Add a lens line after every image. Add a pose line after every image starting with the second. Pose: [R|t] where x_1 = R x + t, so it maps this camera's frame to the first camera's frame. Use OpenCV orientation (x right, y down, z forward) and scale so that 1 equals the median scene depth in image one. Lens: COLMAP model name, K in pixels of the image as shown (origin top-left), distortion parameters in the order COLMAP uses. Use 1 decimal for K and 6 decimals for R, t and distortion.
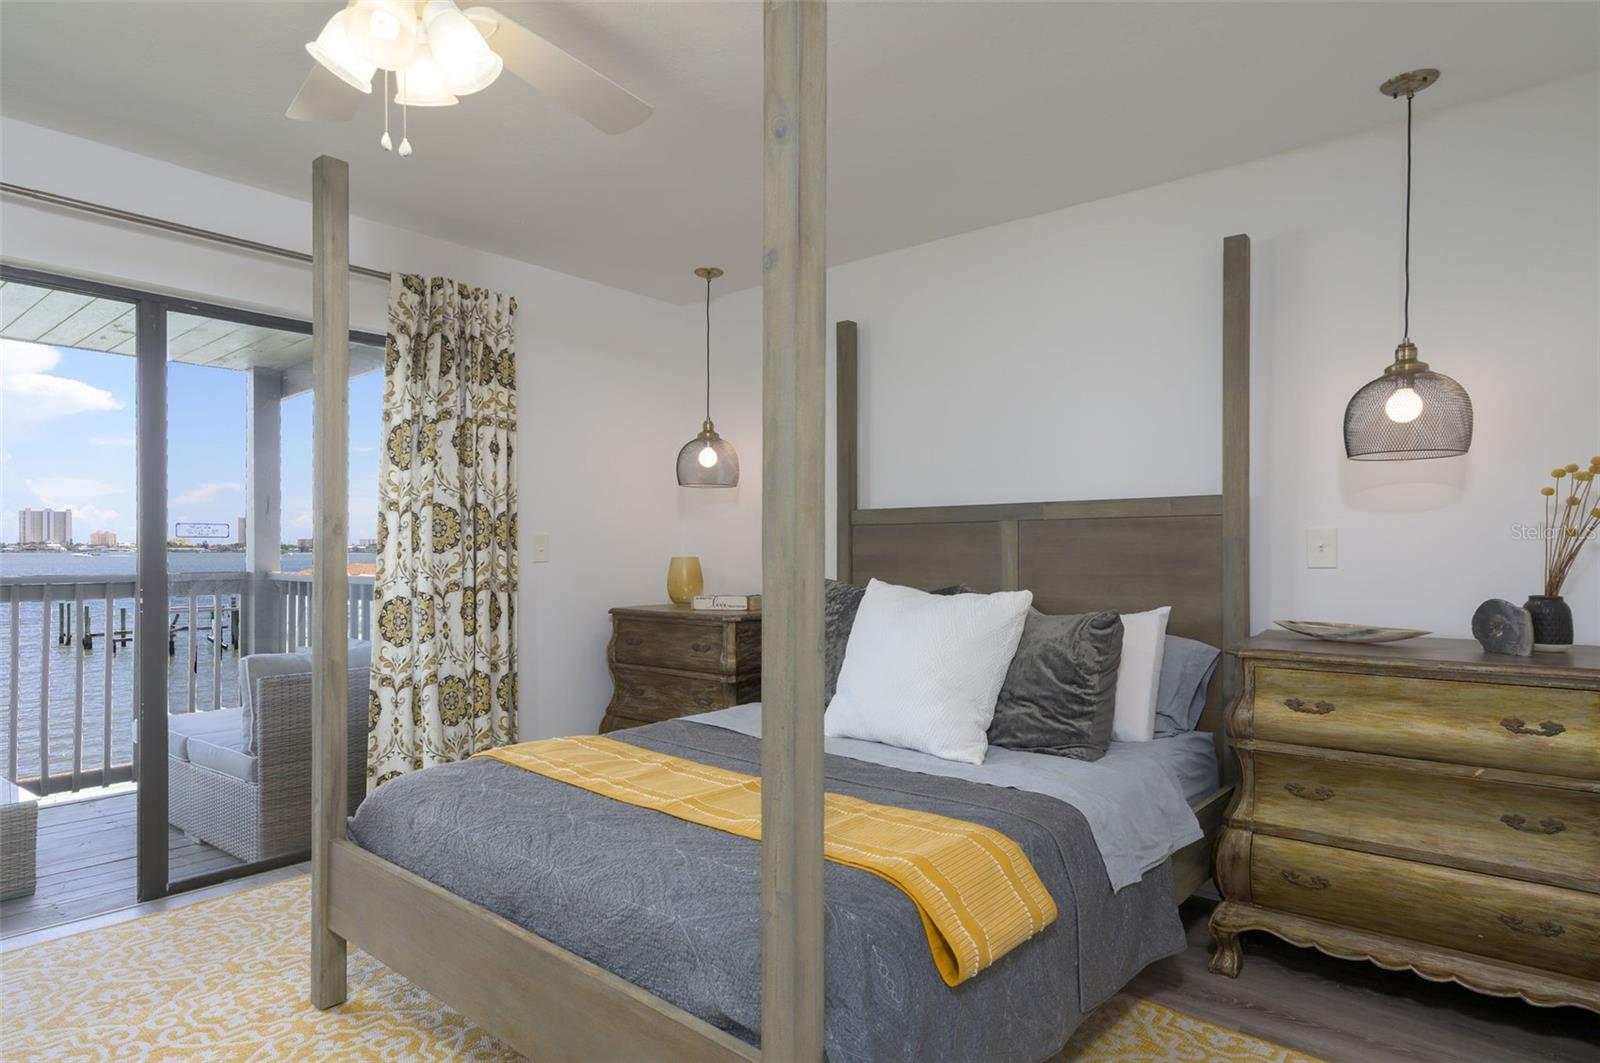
lens RADIAL K [[891.3, 0, 807.1], [0, 891.3, 545.2], [0, 0, 1]] dist [-0.000456, 0.004739]
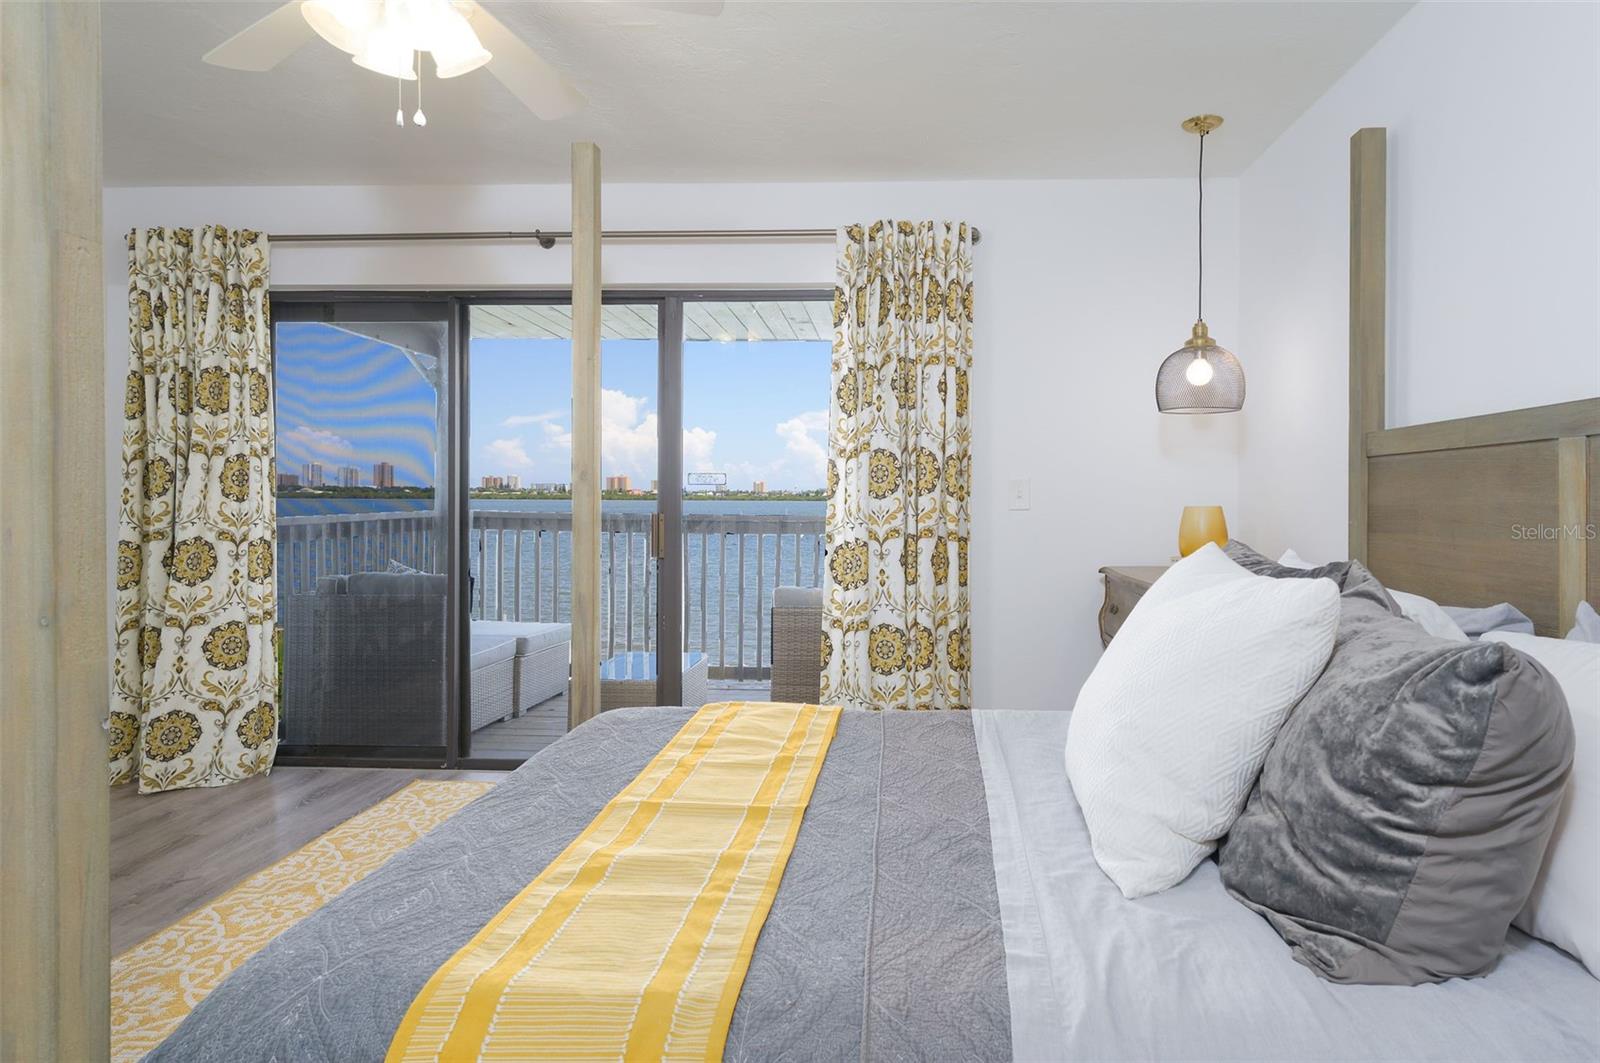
lens RADIAL K [[896.2, 0, 877.6], [0, 896.2, 486.5], [0, 0, 1]] dist [0.013604, -0.000819]
pose [[0.618502, -0.007638, -0.785746, 0.368684], [0.002072, 0.999965, -0.008089, 0.002979], [0.785780, 0.003375, 0.618496, 0.384180]]
